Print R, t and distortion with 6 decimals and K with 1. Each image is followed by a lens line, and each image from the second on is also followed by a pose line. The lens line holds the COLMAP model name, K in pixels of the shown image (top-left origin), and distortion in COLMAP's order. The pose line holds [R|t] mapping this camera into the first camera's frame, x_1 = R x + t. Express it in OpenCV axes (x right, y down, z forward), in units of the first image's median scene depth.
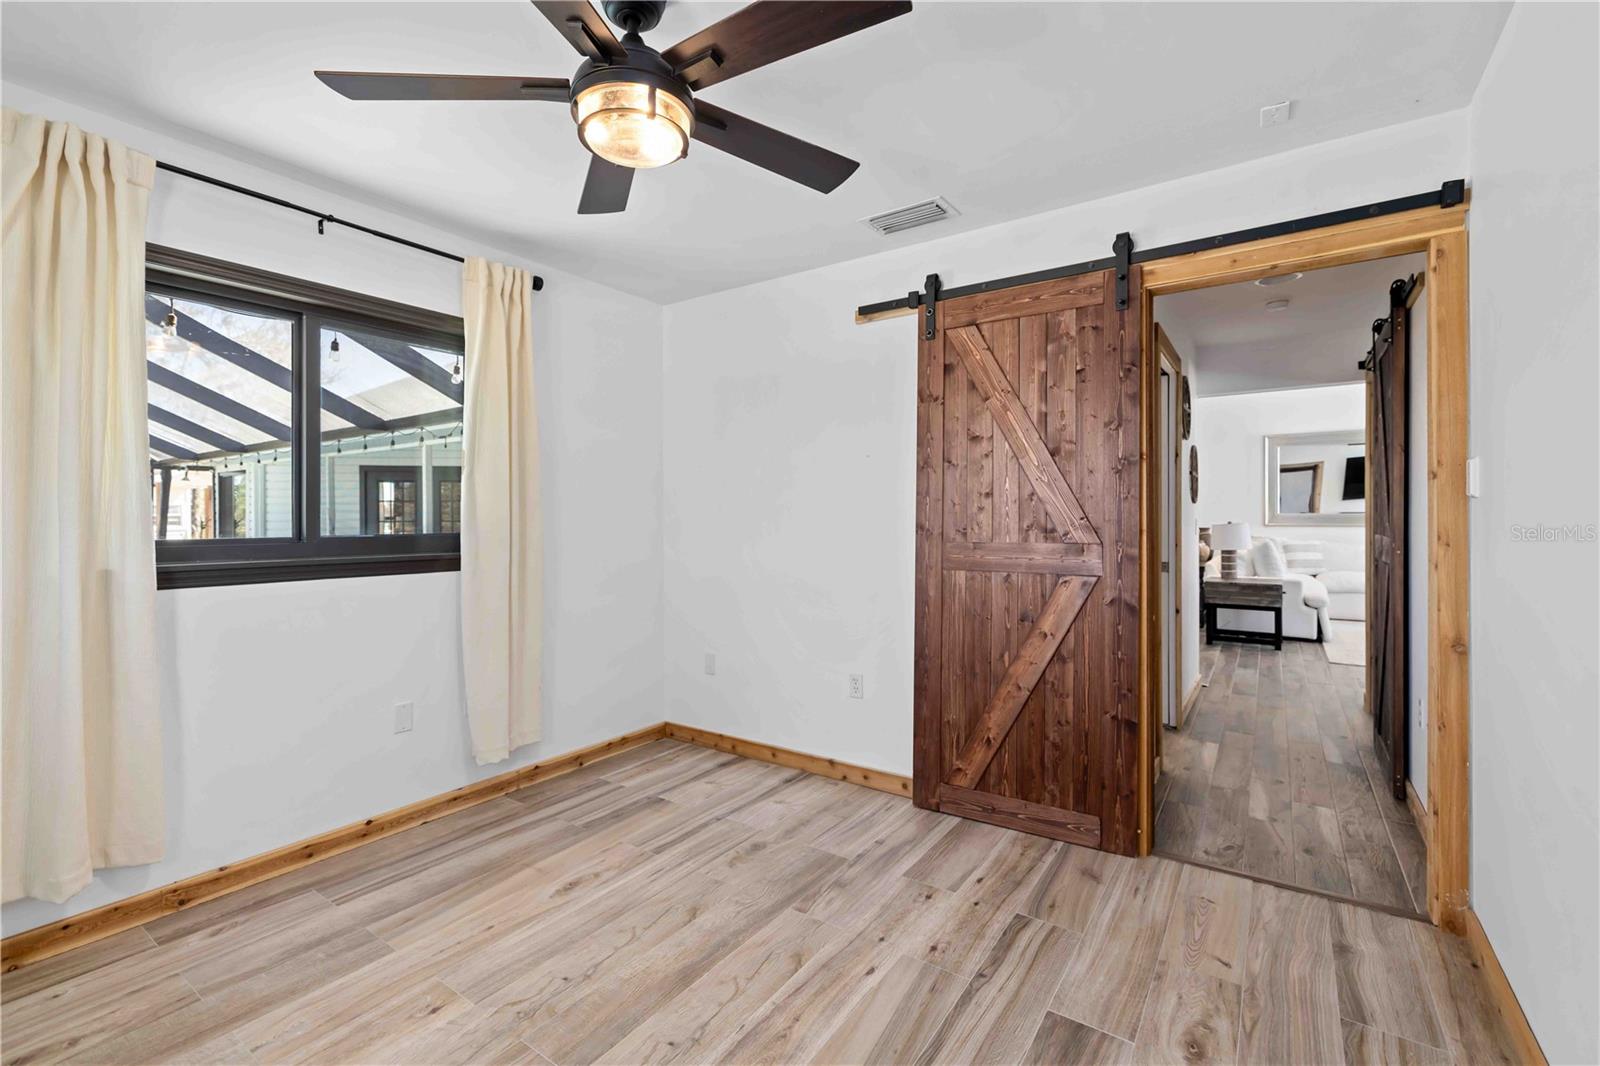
lens RADIAL K [[692.1, 0, 795.2], [0, 692.1, 518.2], [0, 0, 1]] dist [0.000119, 0.000728]
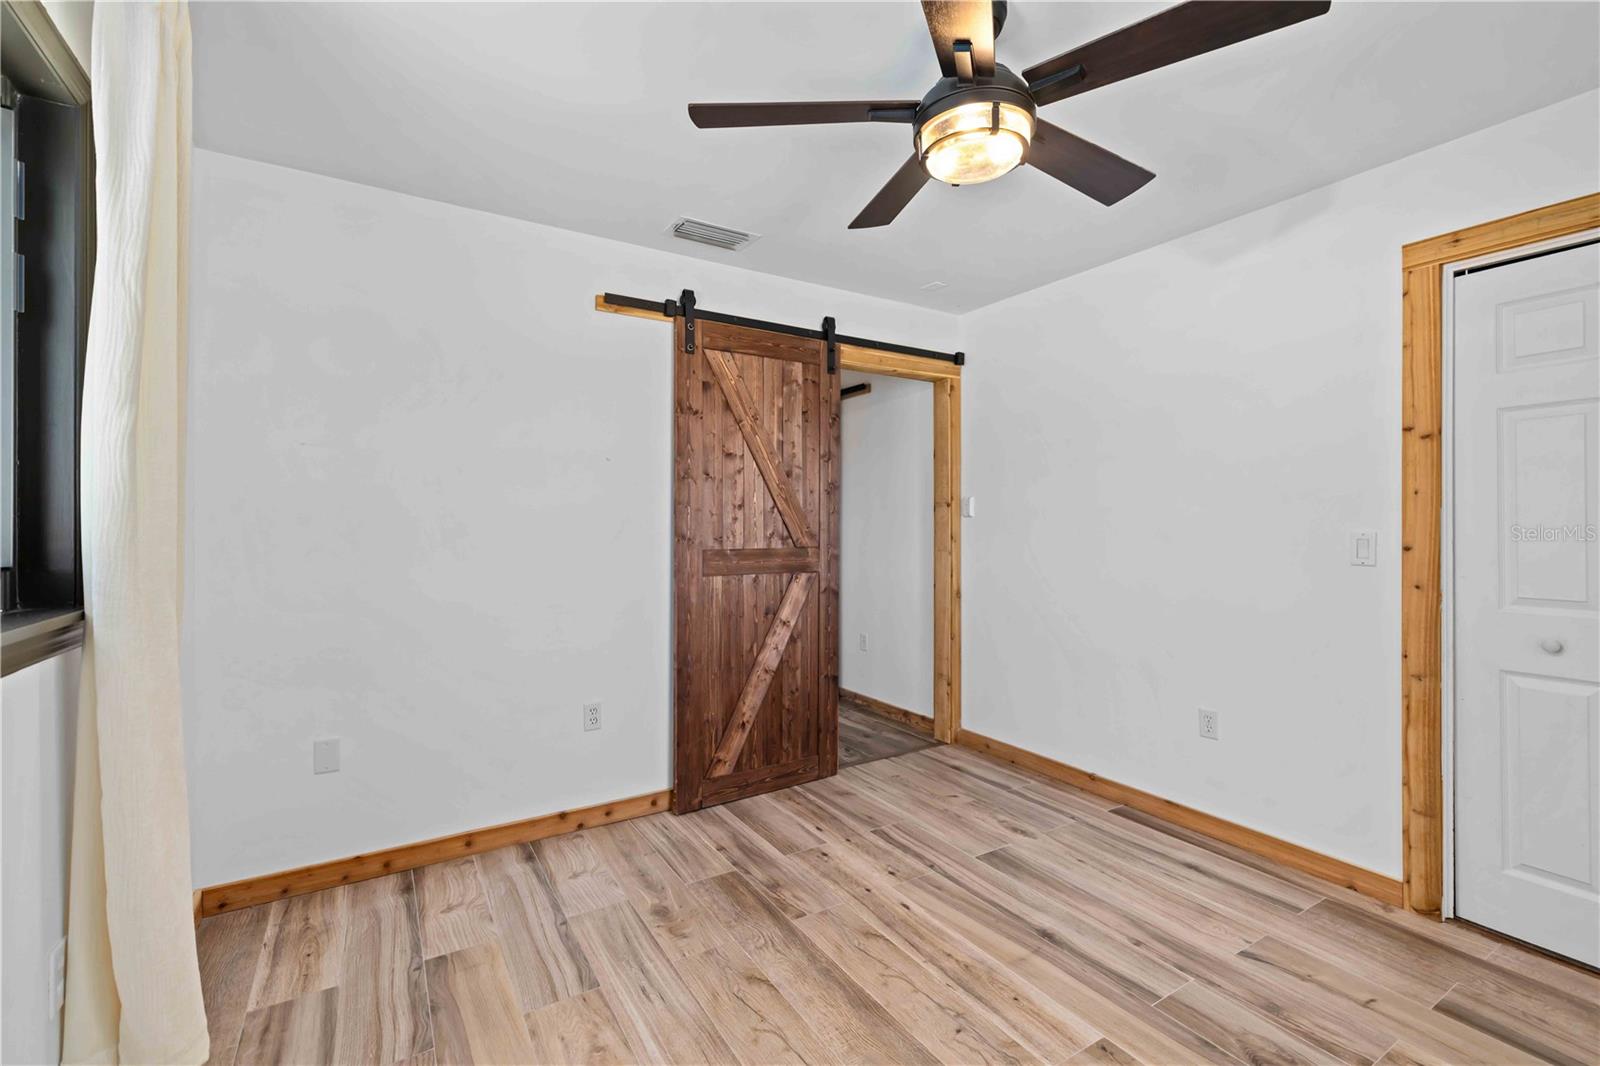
lens RADIAL K [[692.1, 0, 794.5], [0, 692.1, 528.5], [0, 0, 1]] dist [0.000119, 0.000728]
pose [[0.400529, -0.002122, 0.916281, -0.738561], [0.000866, 0.999998, 0.001937, -0.000754], [-0.916283, 0.000018, 0.400530, 0.484024]]
